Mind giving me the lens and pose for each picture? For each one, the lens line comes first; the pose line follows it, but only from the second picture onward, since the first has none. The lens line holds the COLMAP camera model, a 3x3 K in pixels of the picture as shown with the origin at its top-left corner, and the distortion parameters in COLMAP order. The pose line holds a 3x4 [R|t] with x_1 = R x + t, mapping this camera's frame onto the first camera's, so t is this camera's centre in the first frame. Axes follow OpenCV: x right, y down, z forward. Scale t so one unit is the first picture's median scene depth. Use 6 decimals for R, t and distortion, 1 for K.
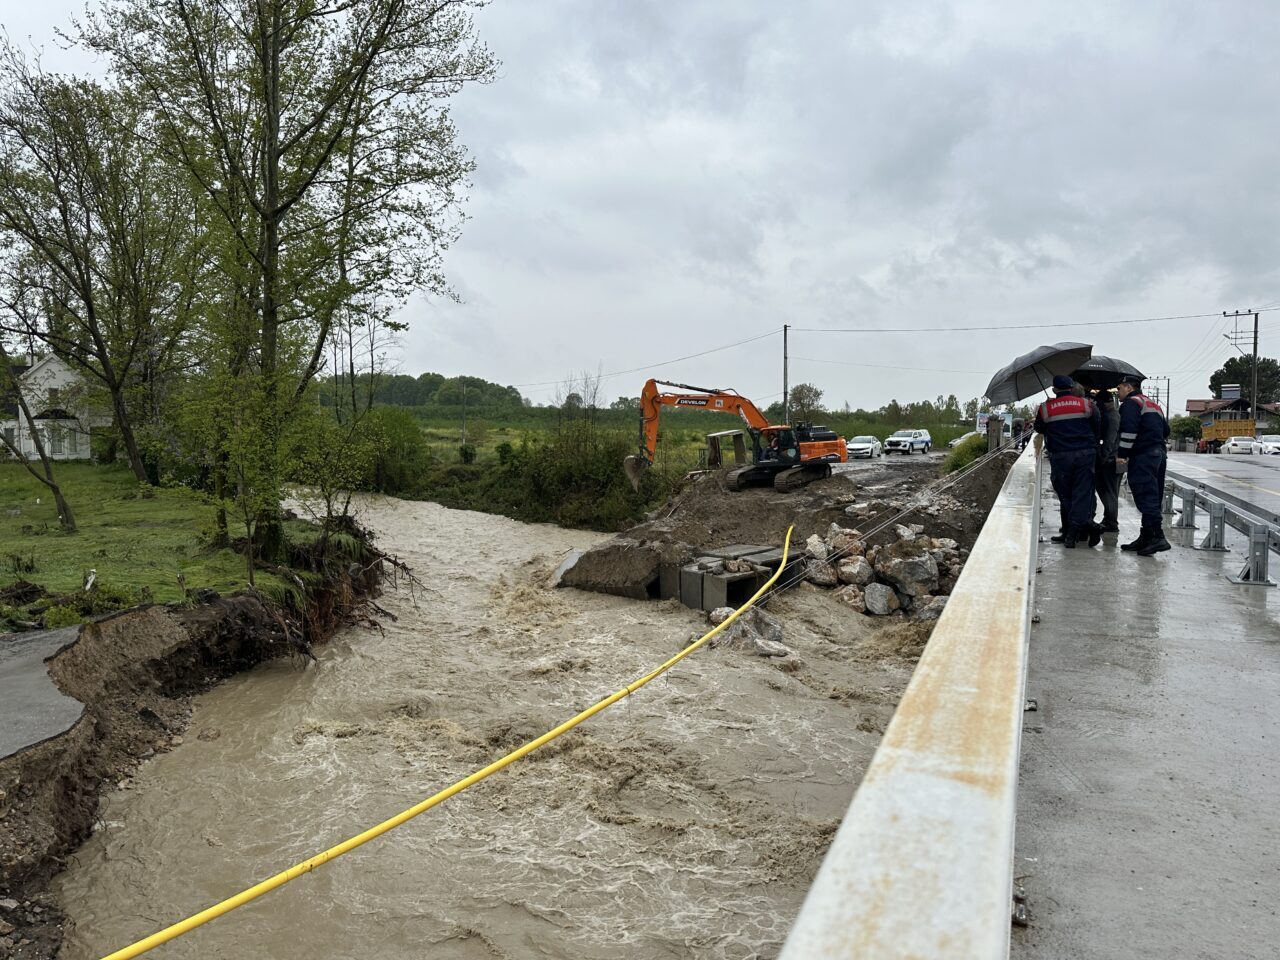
lens RADIAL K [[897.4, 0, 633.2], [0, 897.4, 484.4], [0, 0, 1]] dist [0.135846, -0.130782]
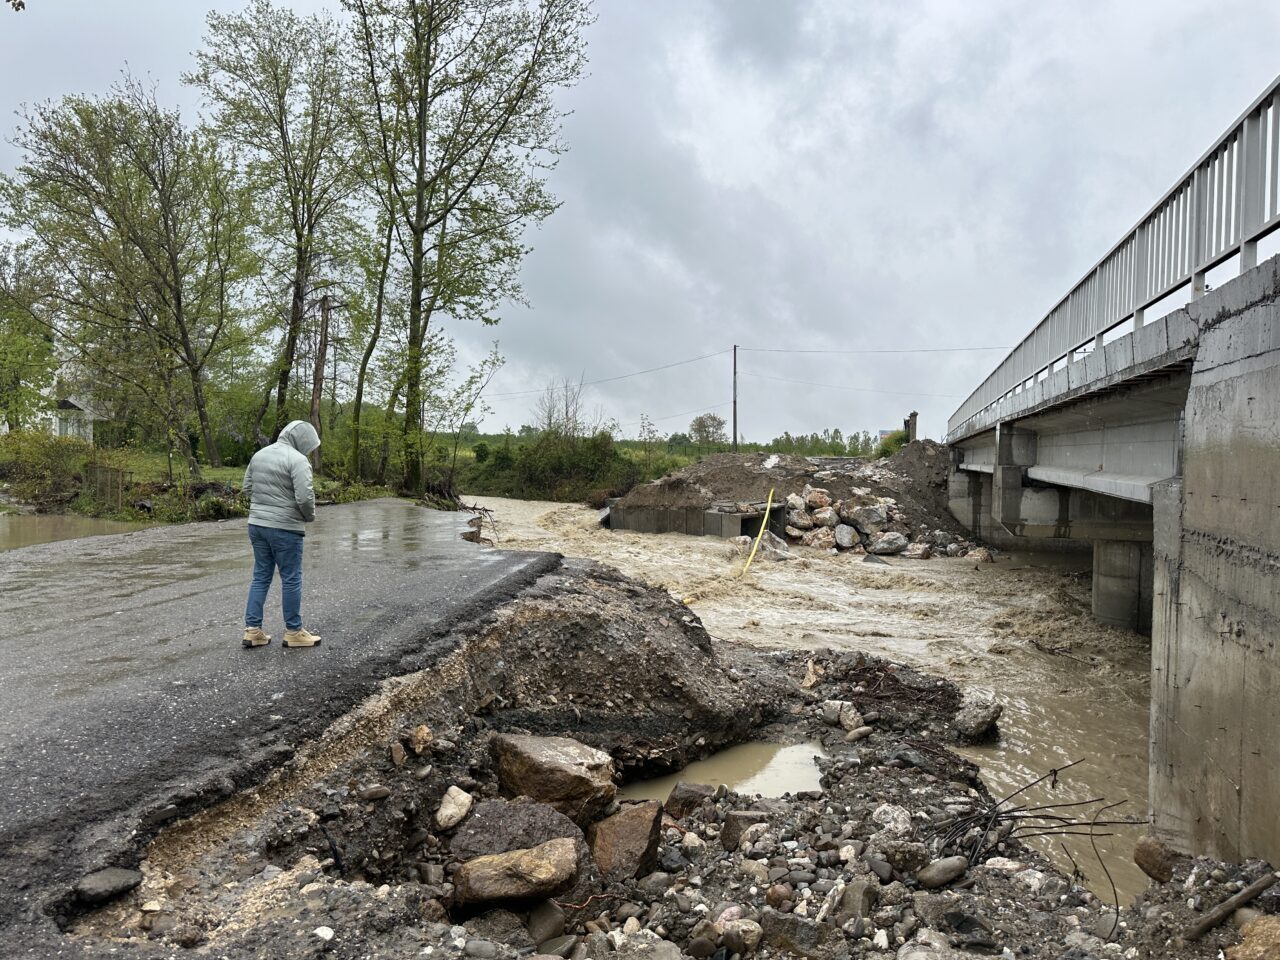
lens RADIAL K [[899.2, 0, 643.6], [0, 899.2, 482.7], [0, 0, 1]] dist [0.162747, -0.236851]
pose [[0.990417, 0.013374, 0.137458, -0.184483], [-0.007673, 0.999091, -0.041924, 0.092005], [-0.137894, 0.040467, 0.989620, -0.256305]]
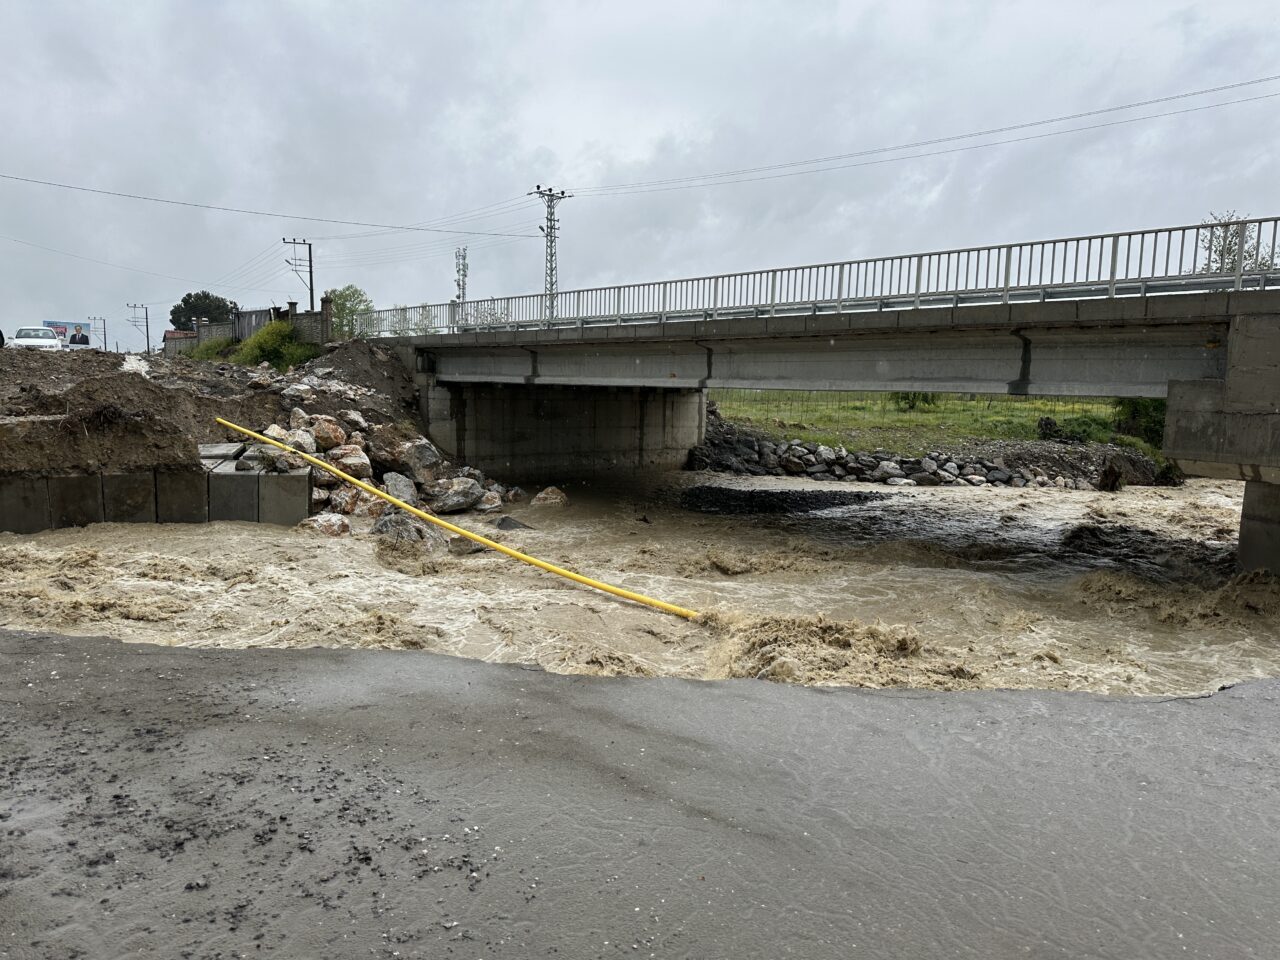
lens RADIAL K [[884.7, 0, 662.9], [0, 884.7, 516.5], [0, 0, 1]] dist [0.091185, -0.118128]
pose [[0.400386, -0.126275, 0.907604, -0.336689], [0.043087, 0.991958, 0.119004, 0.053657], [-0.915333, -0.008542, 0.402607, 0.382542]]
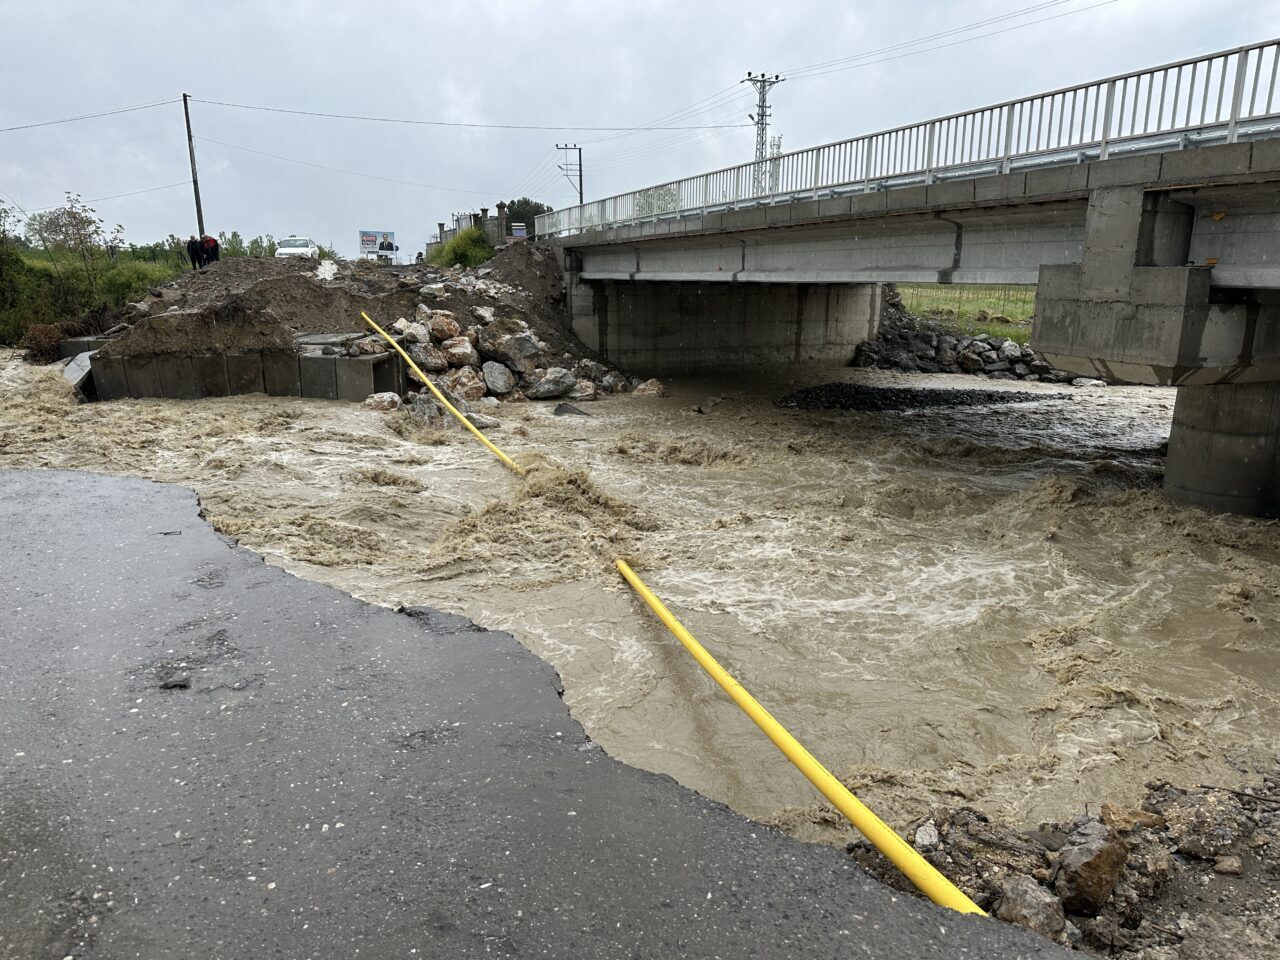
lens RADIAL K [[899.2, 0, 643.6], [0, 899.2, 482.7], [0, 0, 1]] dist [0.162747, -0.236851]
pose [[0.710941, -0.154701, 0.686025, -0.257943], [0.045703, 0.983606, 0.174443, 0.065448], [-0.701765, -0.092665, 0.706356, 0.171601]]
